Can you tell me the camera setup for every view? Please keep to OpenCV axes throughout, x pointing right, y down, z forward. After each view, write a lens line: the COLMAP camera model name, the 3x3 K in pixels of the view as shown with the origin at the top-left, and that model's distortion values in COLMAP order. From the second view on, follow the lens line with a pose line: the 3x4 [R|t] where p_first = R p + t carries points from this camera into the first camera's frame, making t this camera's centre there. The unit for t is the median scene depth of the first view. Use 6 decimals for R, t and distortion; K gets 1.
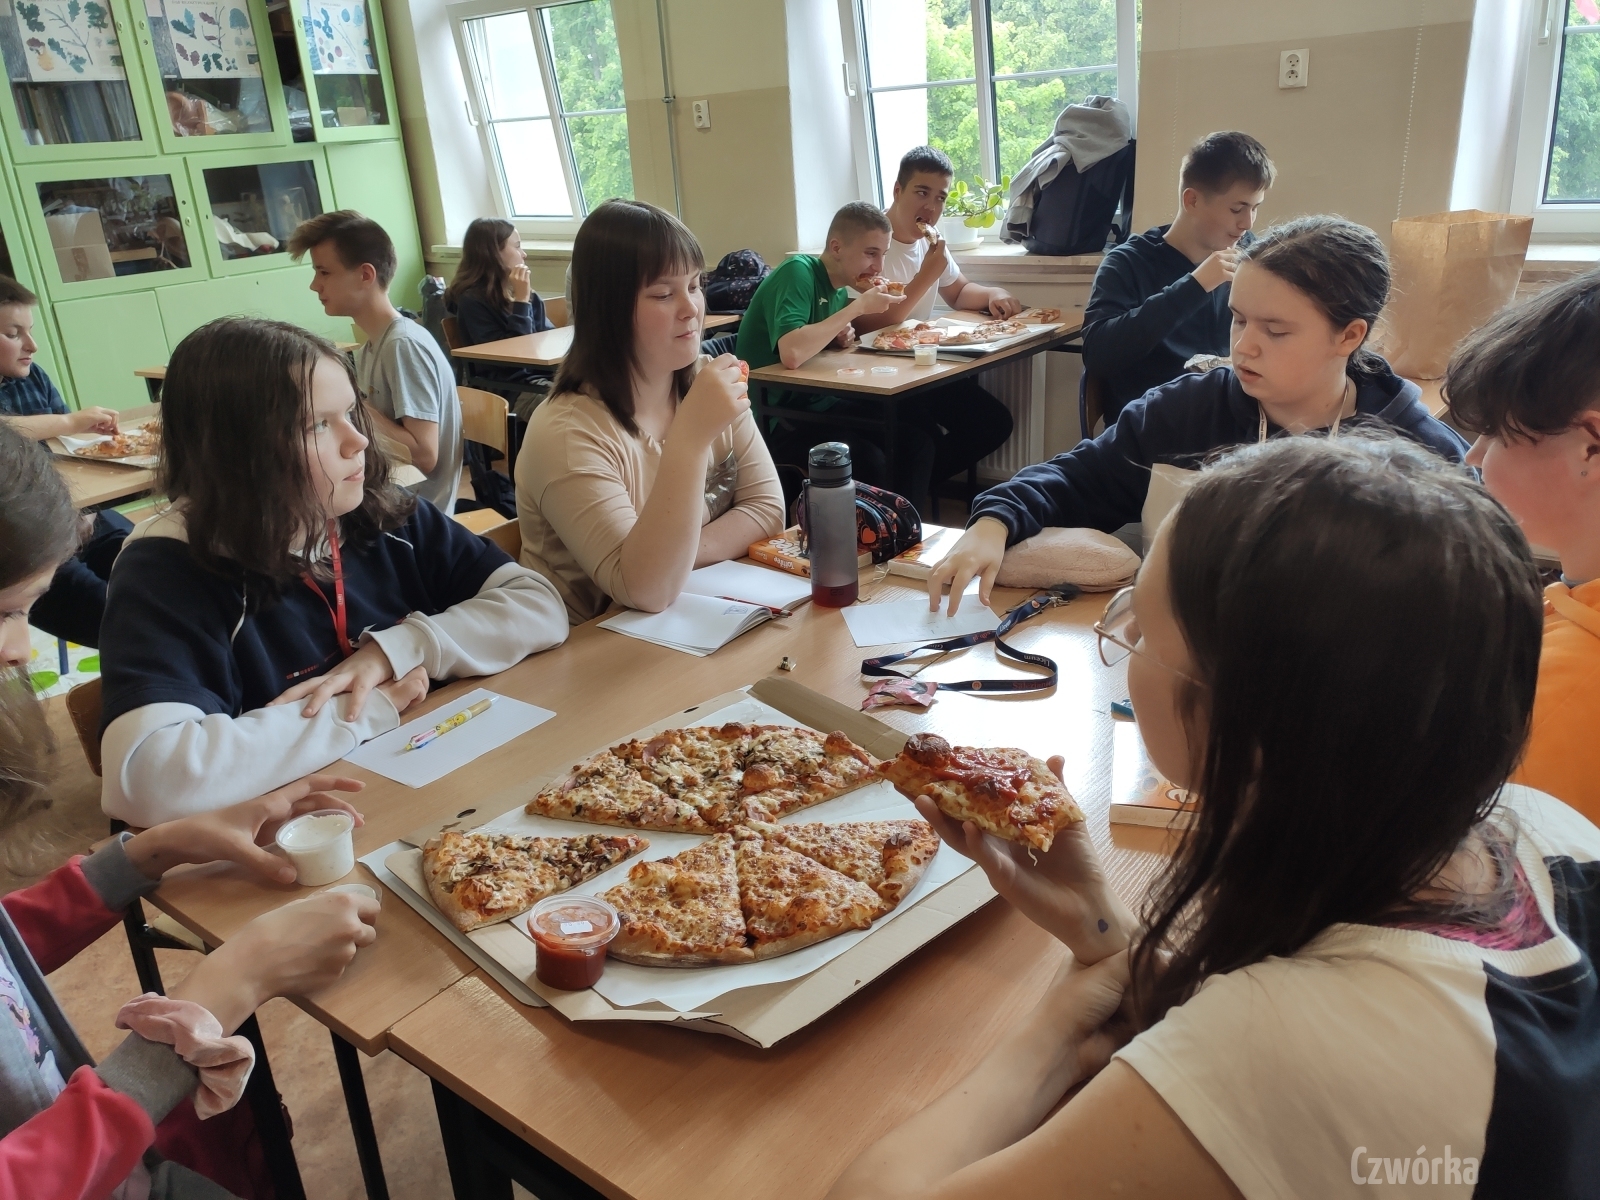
lens RADIAL K [[1210.2, 0, 805.4], [0, 1210.2, 599.8], [0, 0, 1]] dist [-0.001478, -0.023469]
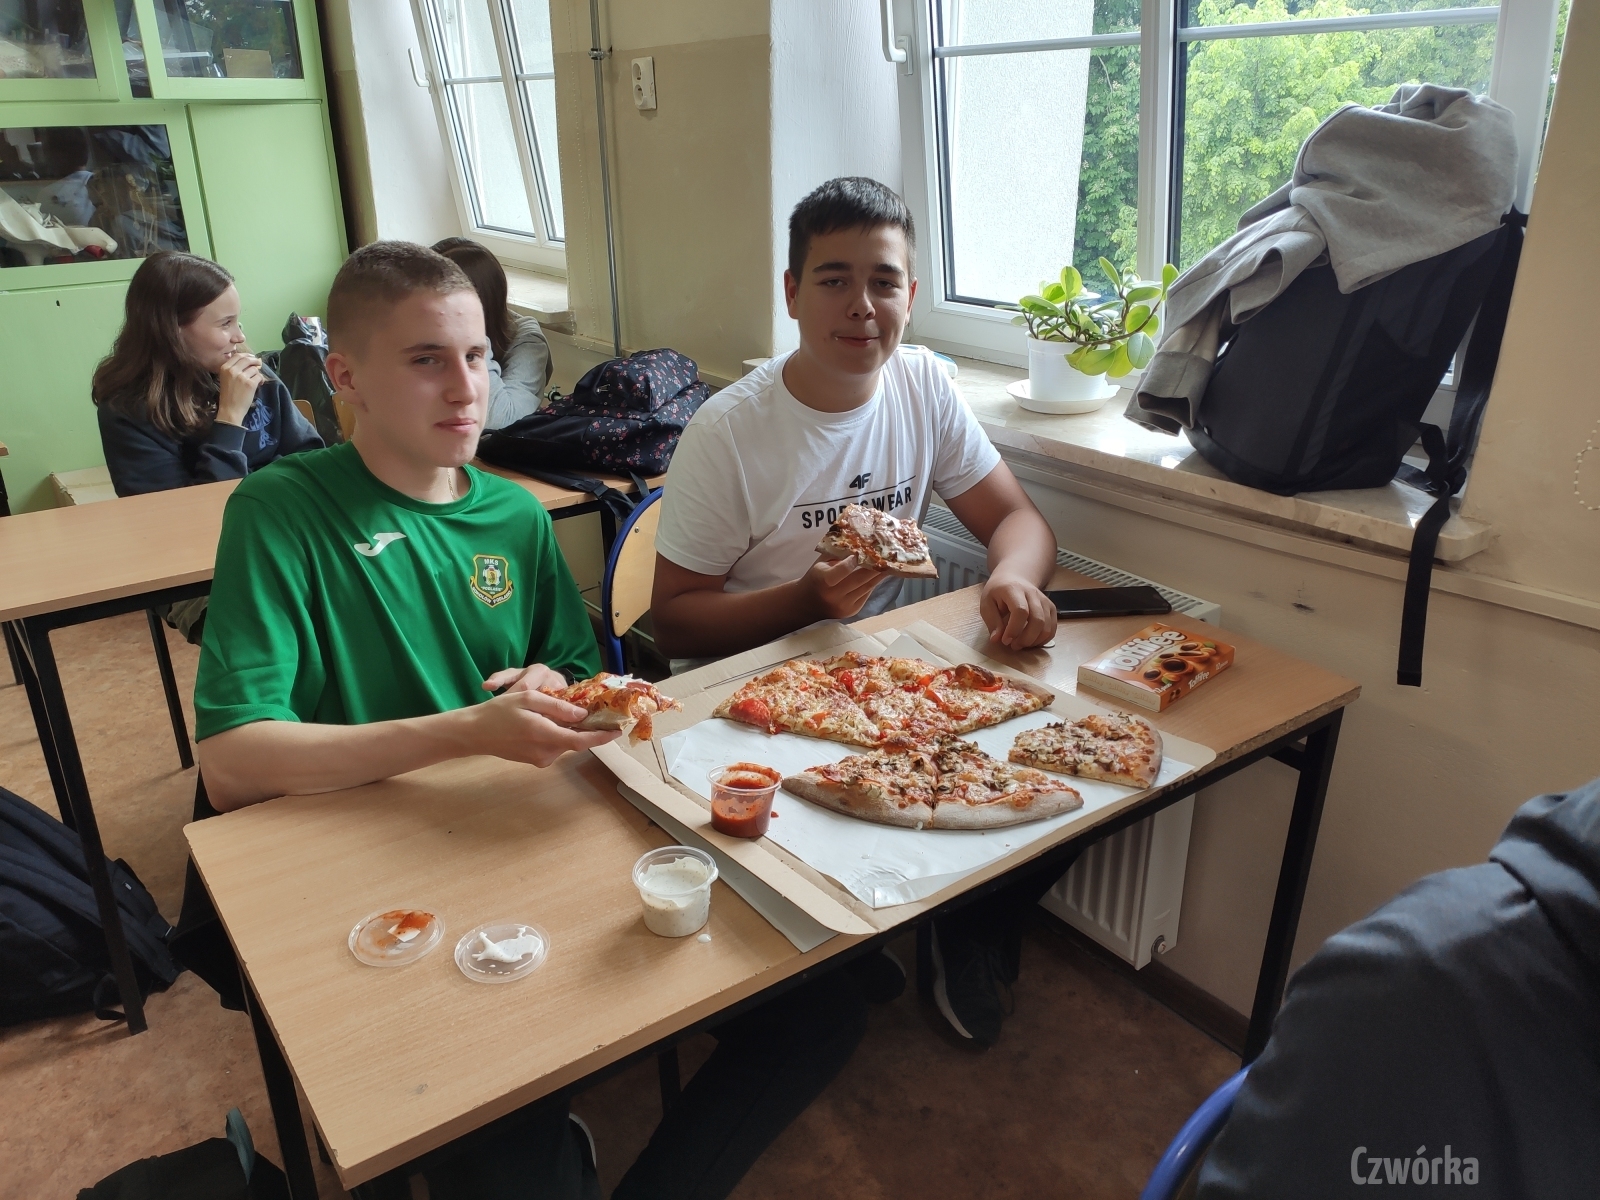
lens RADIAL K [[1210.2, 0, 795.3], [0, 1210.2, 594.3], [0, 0, 1]] dist [-0.001478, -0.023469]
pose [[0.966177, 0.143210, -0.214462, 0.140591], [-0.140814, 0.989682, 0.026492, -0.221950], [0.216043, 0.004603, 0.976373, 0.542584]]
